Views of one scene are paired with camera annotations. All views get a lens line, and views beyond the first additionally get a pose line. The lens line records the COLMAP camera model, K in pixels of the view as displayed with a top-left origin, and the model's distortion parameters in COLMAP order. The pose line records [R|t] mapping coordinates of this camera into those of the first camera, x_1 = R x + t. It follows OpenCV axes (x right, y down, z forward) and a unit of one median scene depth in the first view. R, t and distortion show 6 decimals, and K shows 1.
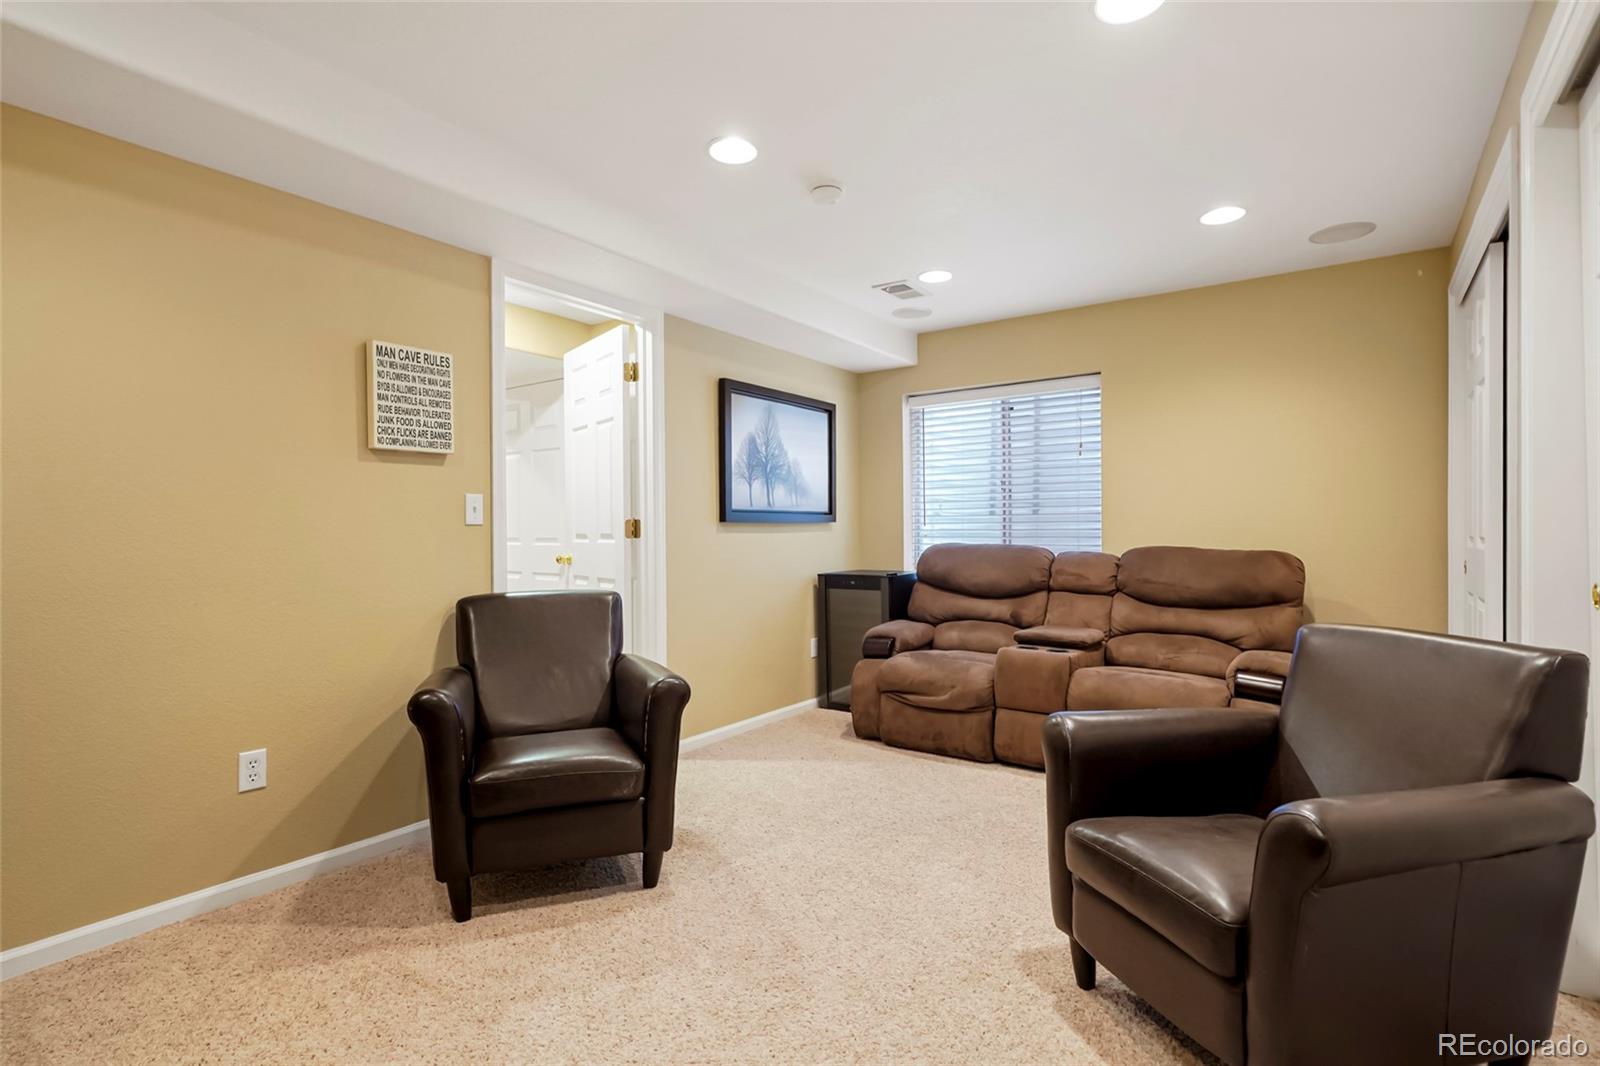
lens RADIAL K [[774.8, 0, 806.5], [0, 774.8, 532.1], [0, 0, 1]] dist [-0.002778, 0.001766]
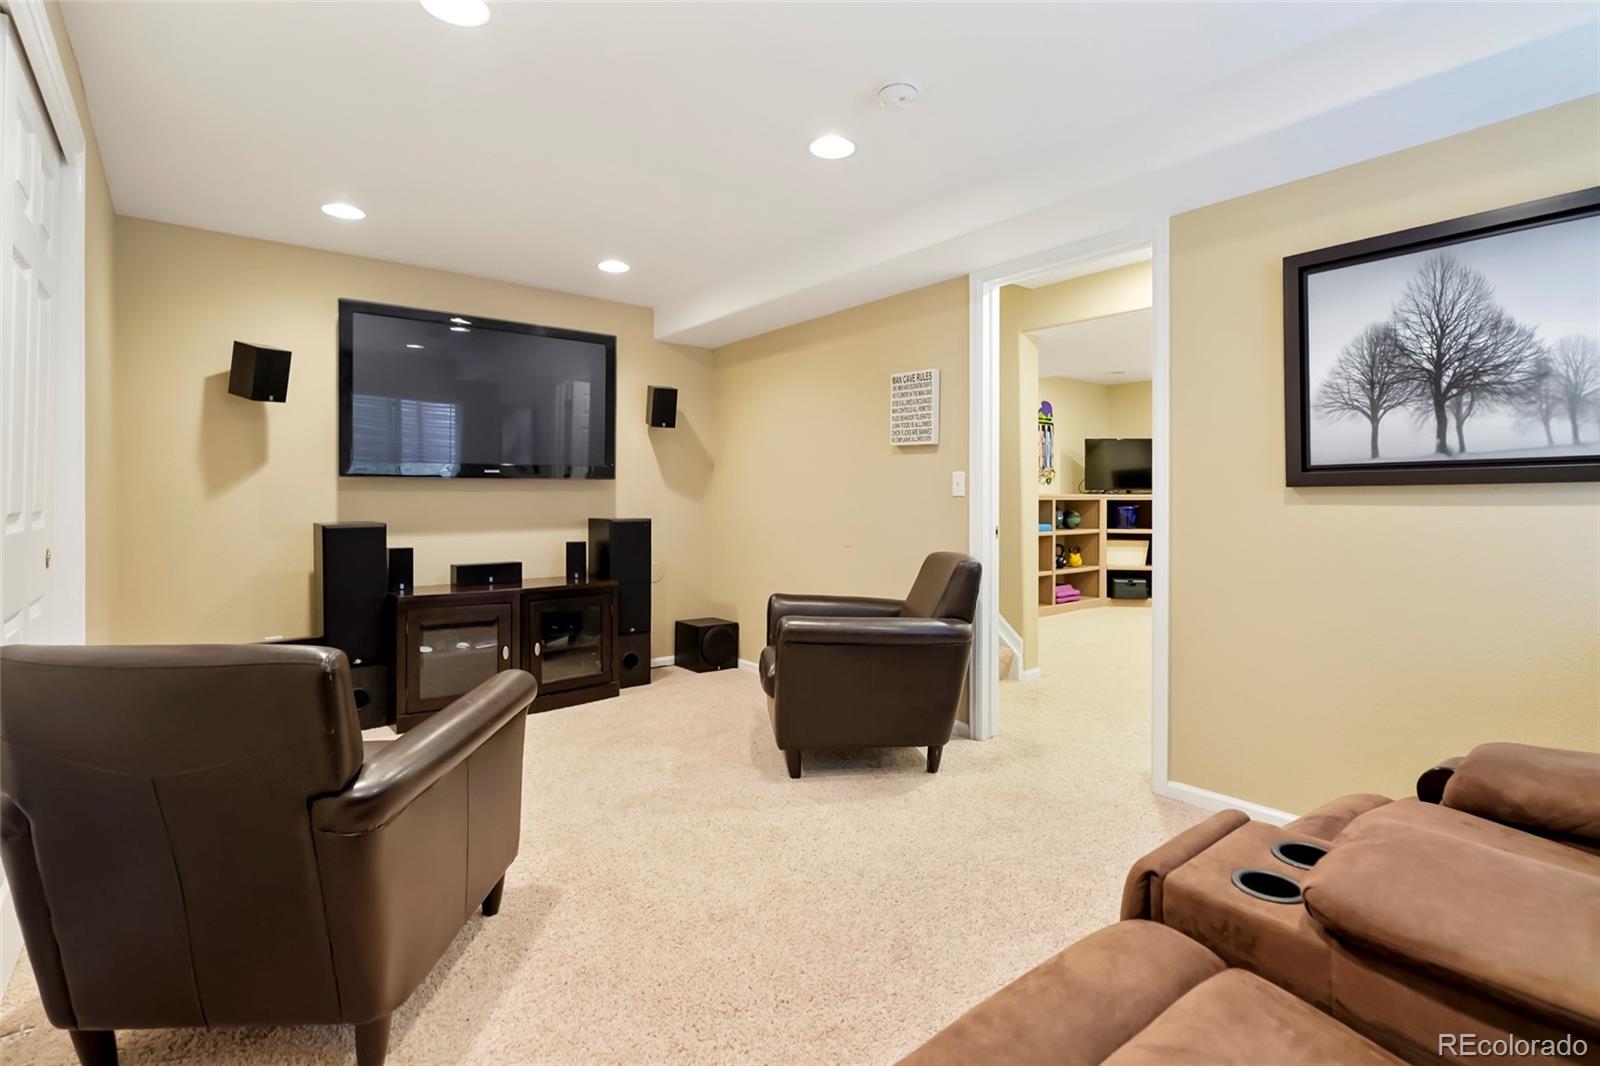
lens RADIAL K [[758.8, 0, 793.7], [0, 758.8, 499.0], [0, 0, 1]] dist [-0.001194, 0.001518]
pose [[-0.267250, 0.003248, -0.963622, 0.750810], [0.004444, 0.999988, 0.002138, -0.008473], [0.963617, -0.003711, -0.267261, 0.986706]]
